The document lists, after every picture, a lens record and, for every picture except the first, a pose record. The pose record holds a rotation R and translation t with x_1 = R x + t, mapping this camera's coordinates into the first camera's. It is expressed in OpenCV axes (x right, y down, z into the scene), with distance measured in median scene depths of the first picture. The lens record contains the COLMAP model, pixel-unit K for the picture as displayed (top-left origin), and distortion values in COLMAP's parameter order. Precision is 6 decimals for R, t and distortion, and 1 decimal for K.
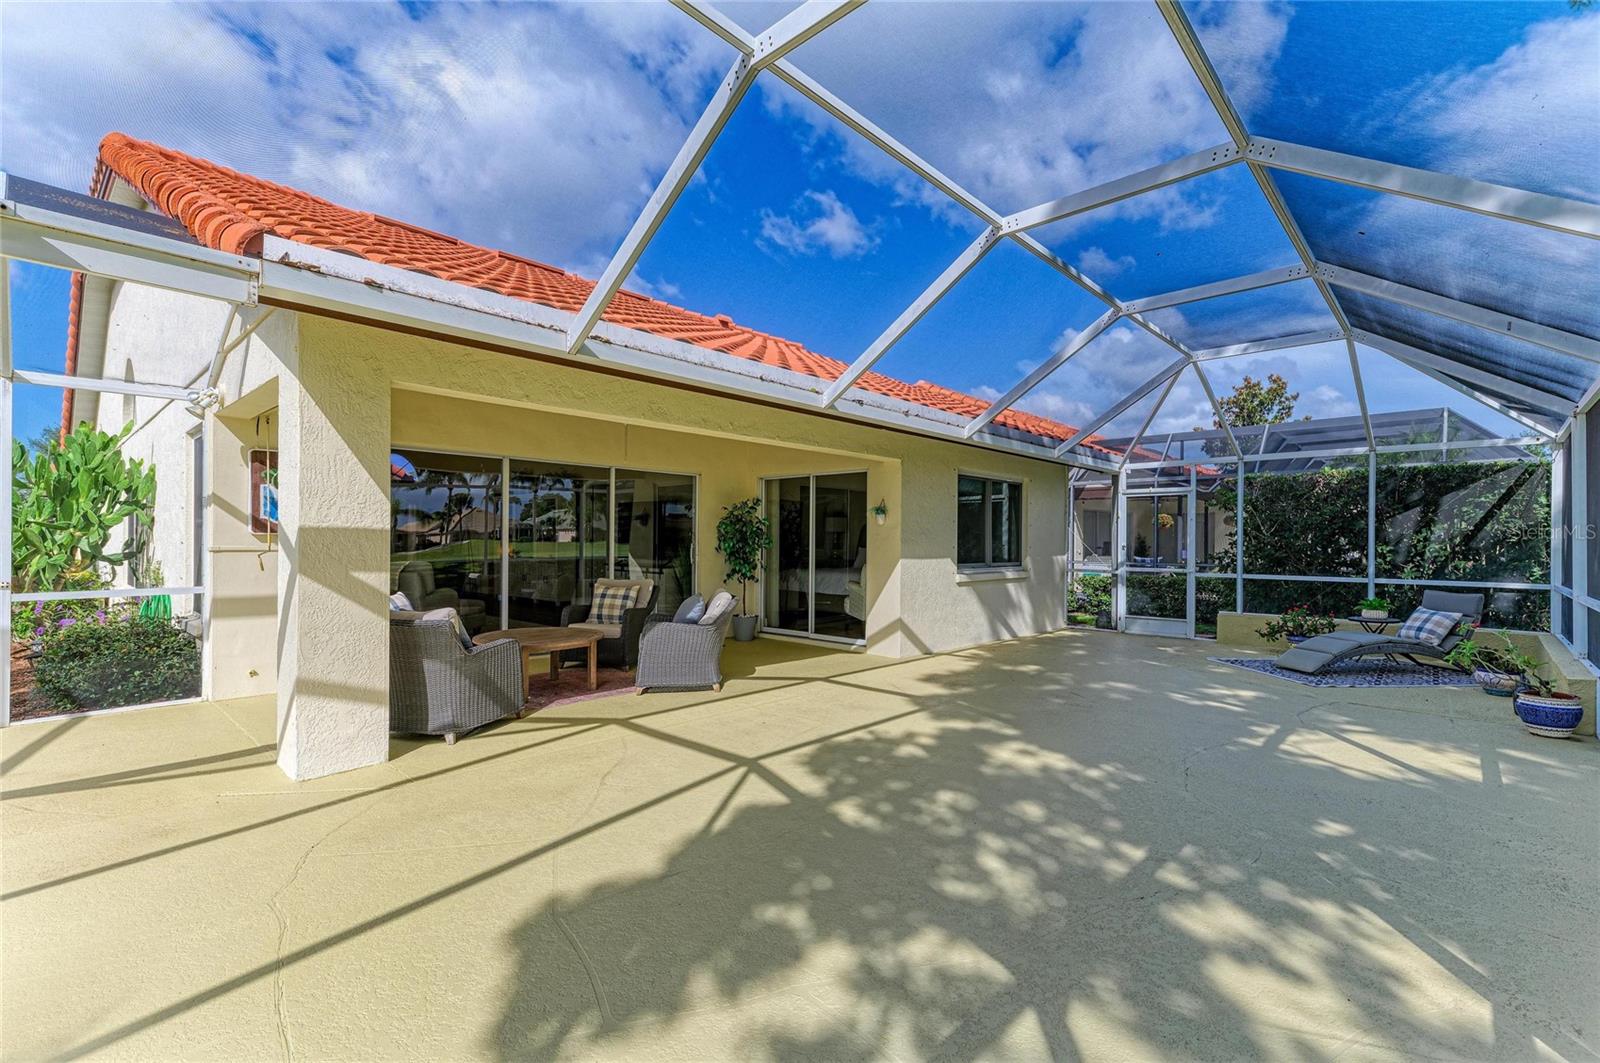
lens RADIAL K [[714.6, 0, 800.0], [0, 714.6, 531.5], [0, 0, 1]] dist [0.000759, 0.000038]
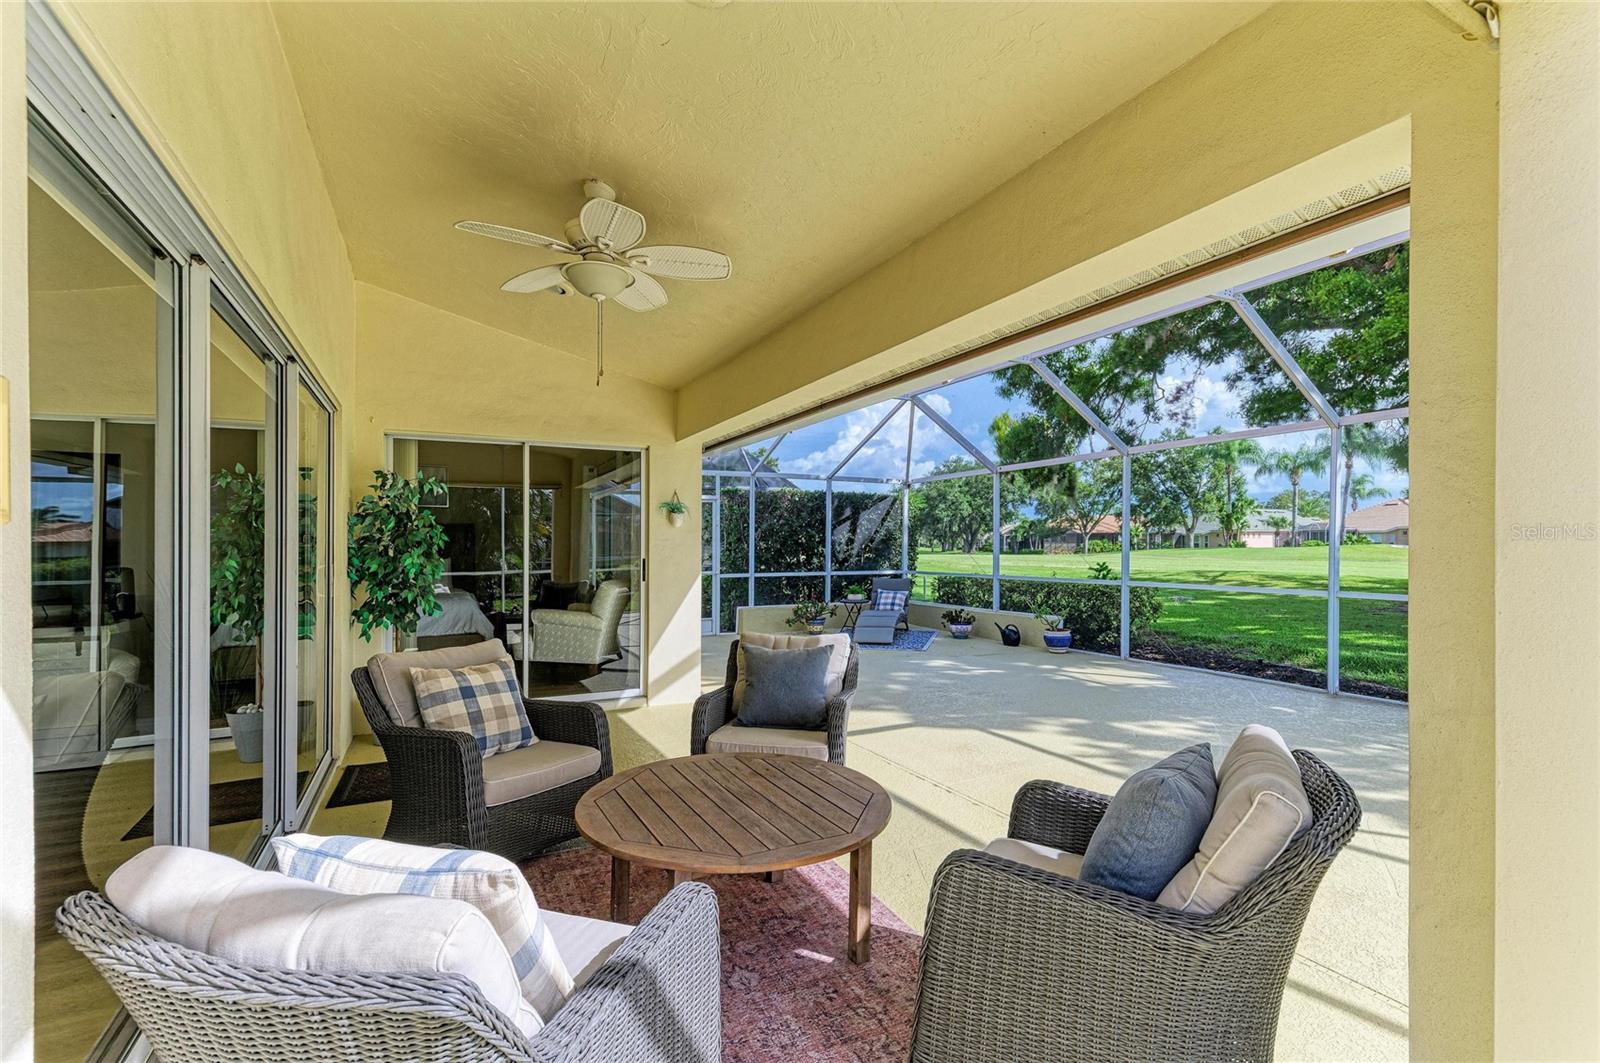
lens RADIAL K [[714.6, 0, 800.0], [0, 714.6, 531.5], [0, 0, 1]] dist [0.000759, 0.000038]
pose [[0.343541, 0.009949, 0.939085, -0.849656], [-0.000125, 0.999944, -0.010548, 0.007357], [-0.939138, 0.003506, 0.343523, 1.002323]]
